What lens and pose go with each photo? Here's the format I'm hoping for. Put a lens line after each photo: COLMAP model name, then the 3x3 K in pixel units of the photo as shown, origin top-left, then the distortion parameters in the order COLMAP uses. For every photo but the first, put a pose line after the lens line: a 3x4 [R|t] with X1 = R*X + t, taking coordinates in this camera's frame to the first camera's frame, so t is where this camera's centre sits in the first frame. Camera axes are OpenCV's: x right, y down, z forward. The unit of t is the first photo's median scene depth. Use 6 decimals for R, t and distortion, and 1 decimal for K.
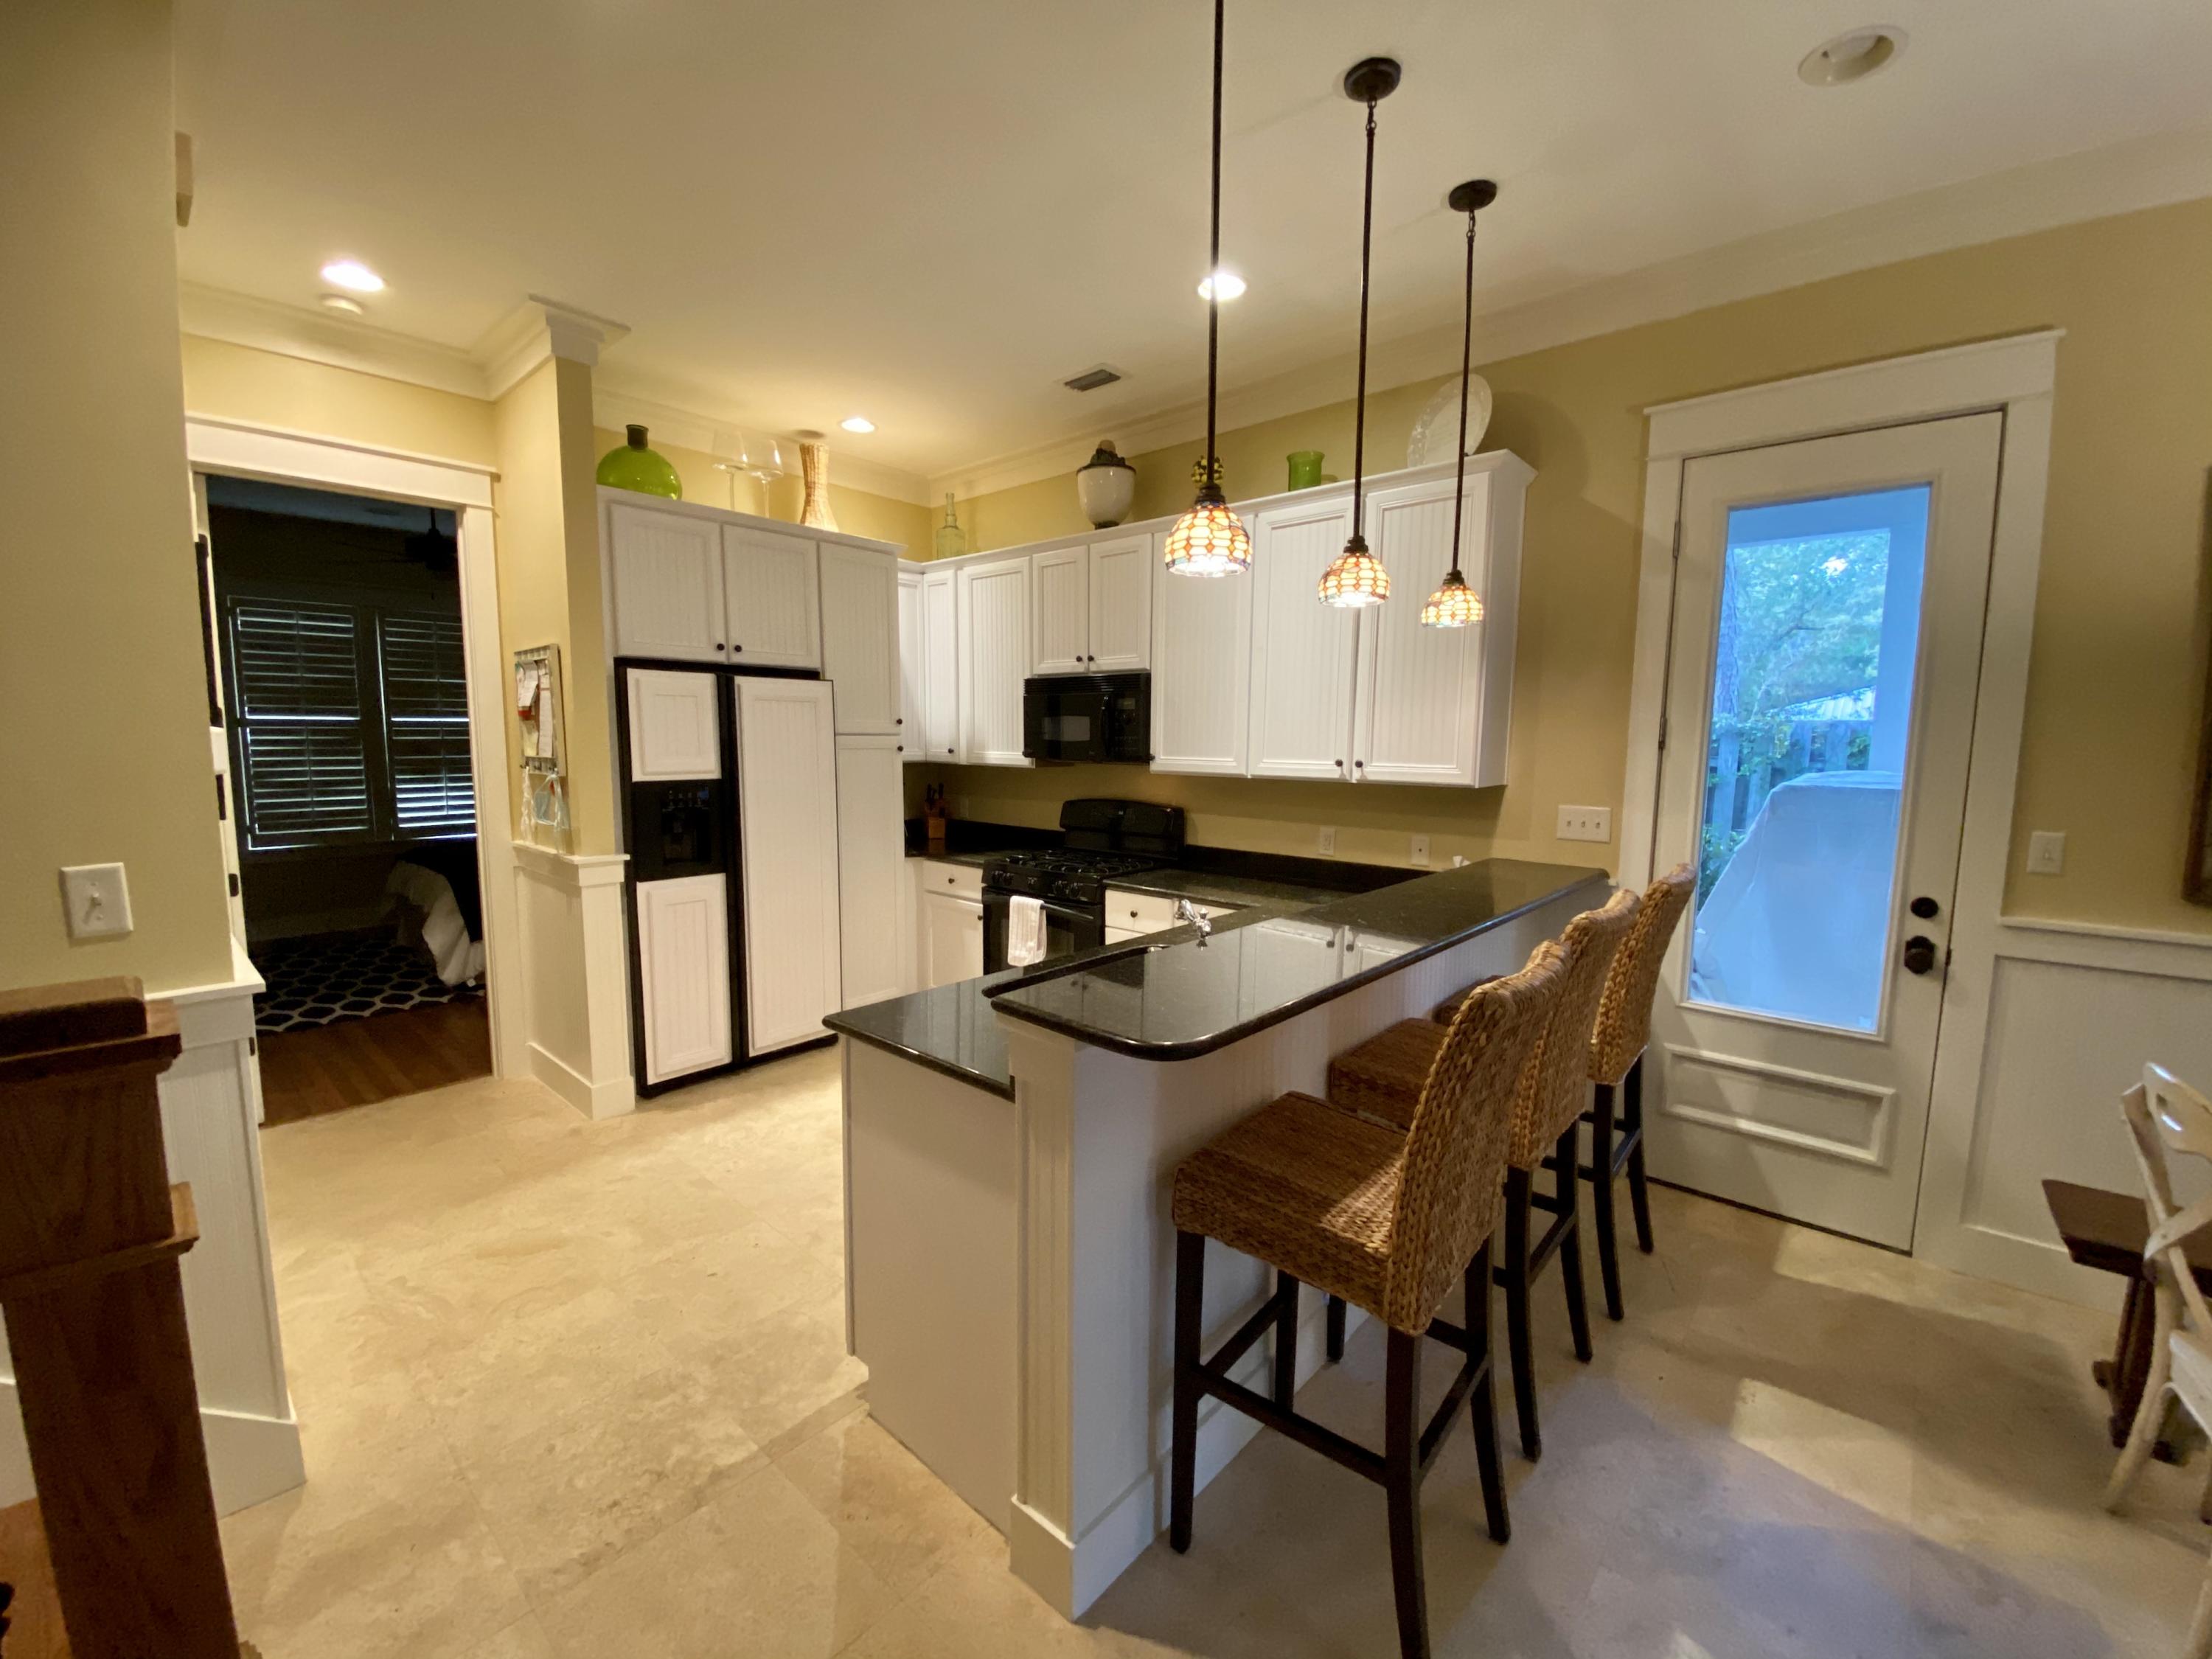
lens RADIAL K [[898.0, 0, 1102.5], [0, 898.0, 828.1], [0, 0, 1]] dist [0.000144, -0.000316]
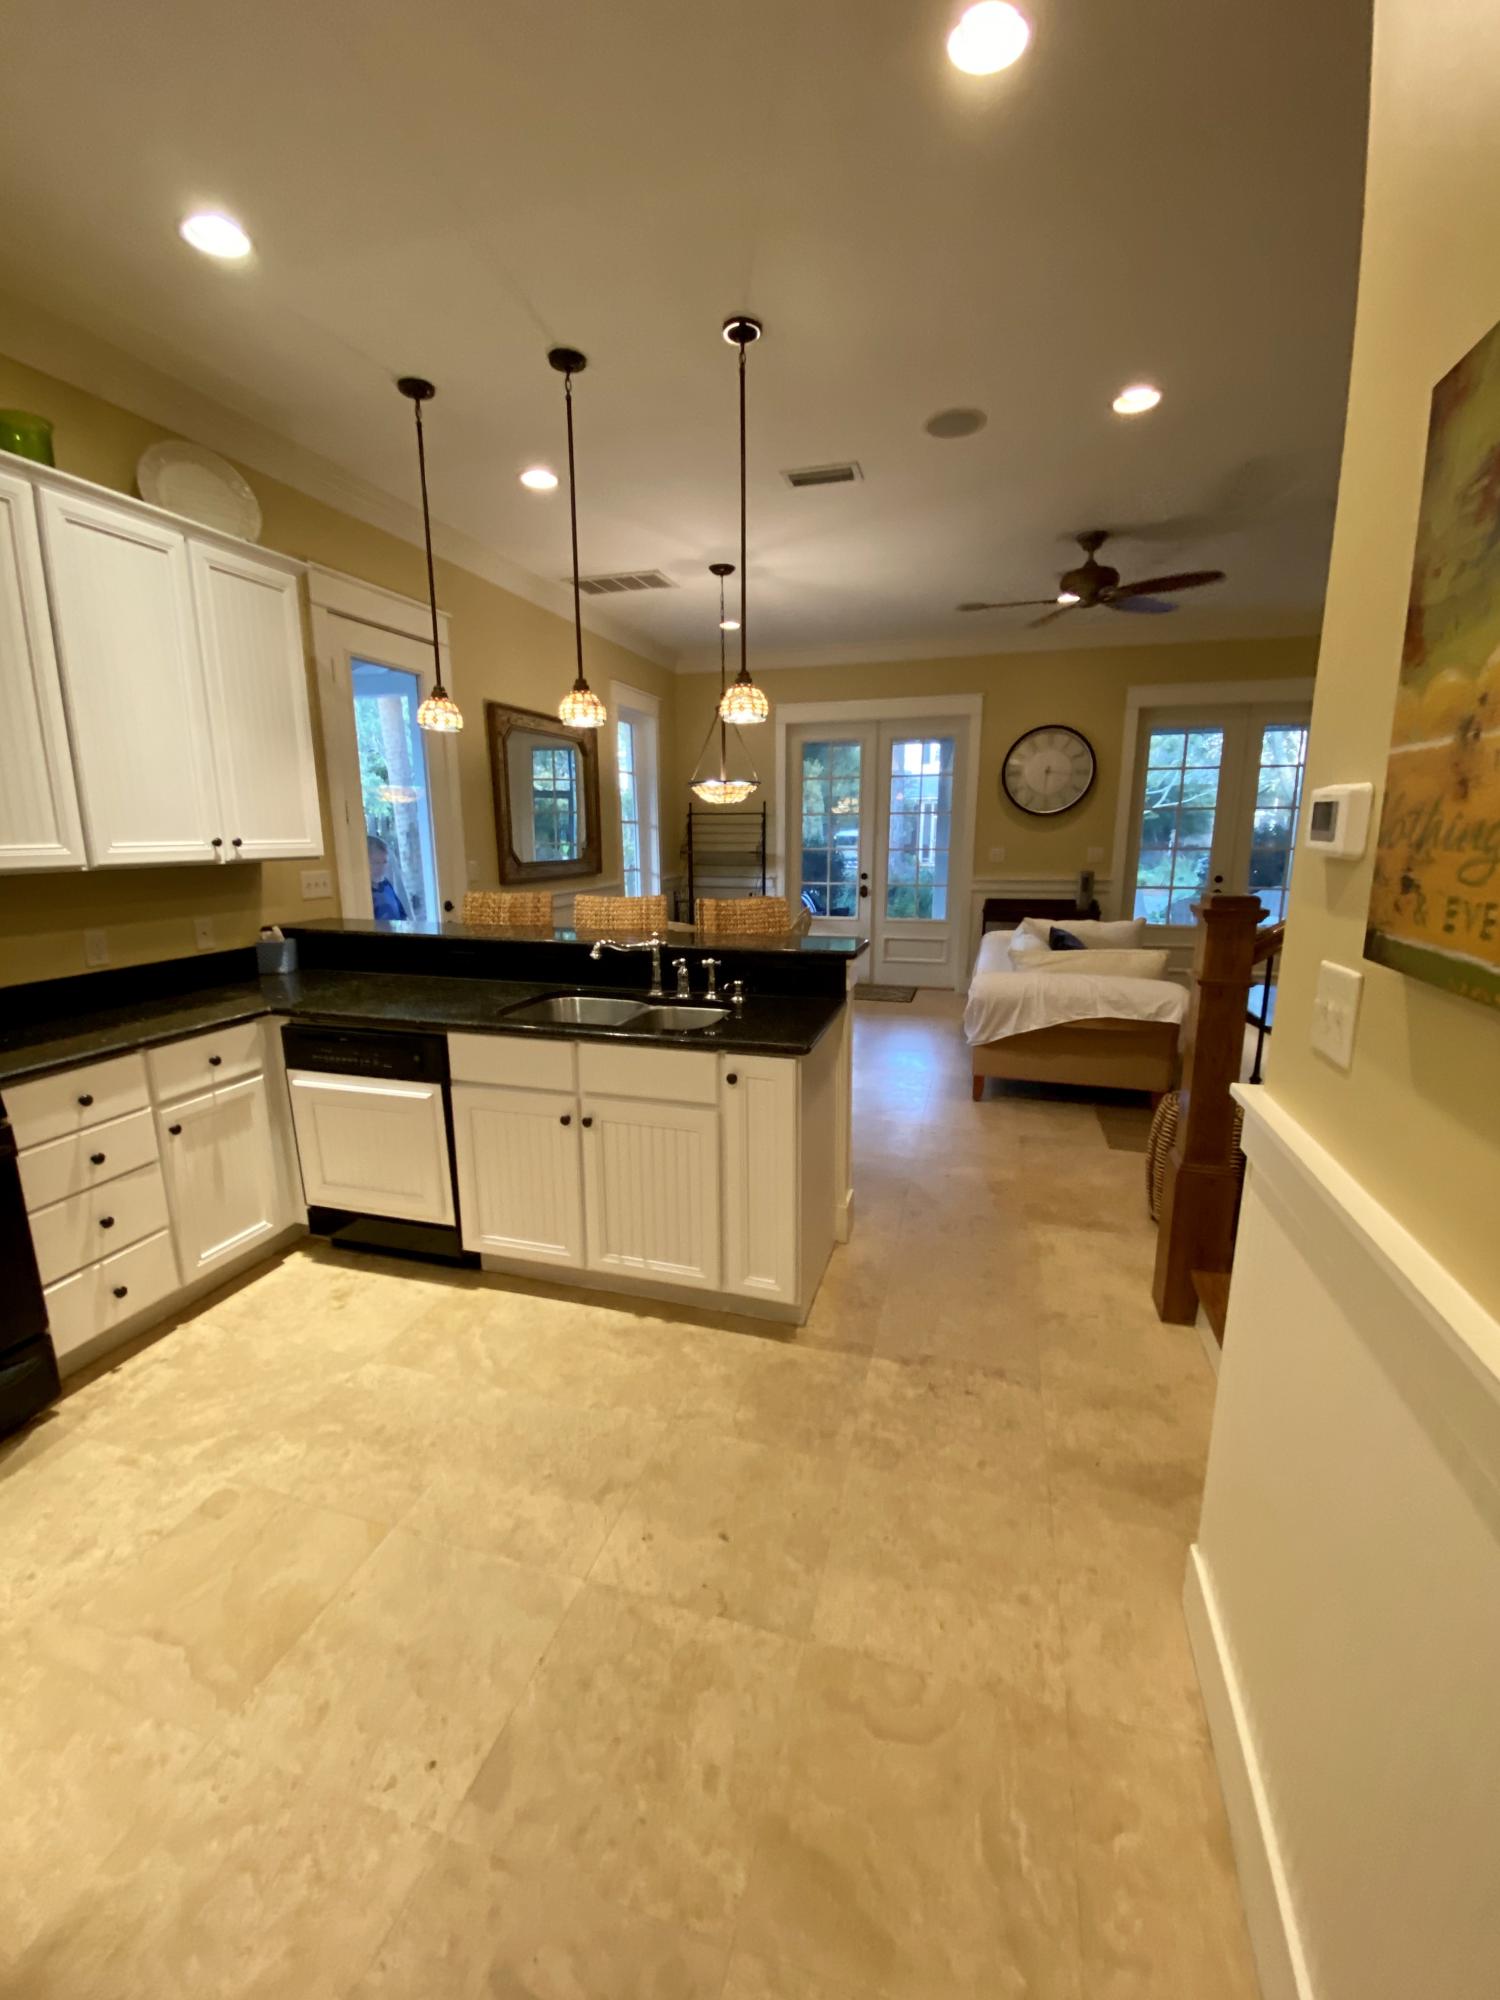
lens RADIAL K [[811.9, 0, 744.3], [0, 811.9, 990.0], [0, 0, 1]] dist [0.000144, -0.000316]
pose [[-0.420809, -0.181301, 0.888847, -1.259480], [0.106697, 0.963132, 0.246967, -0.131138], [-0.900852, 0.198763, -0.385951, 1.520986]]
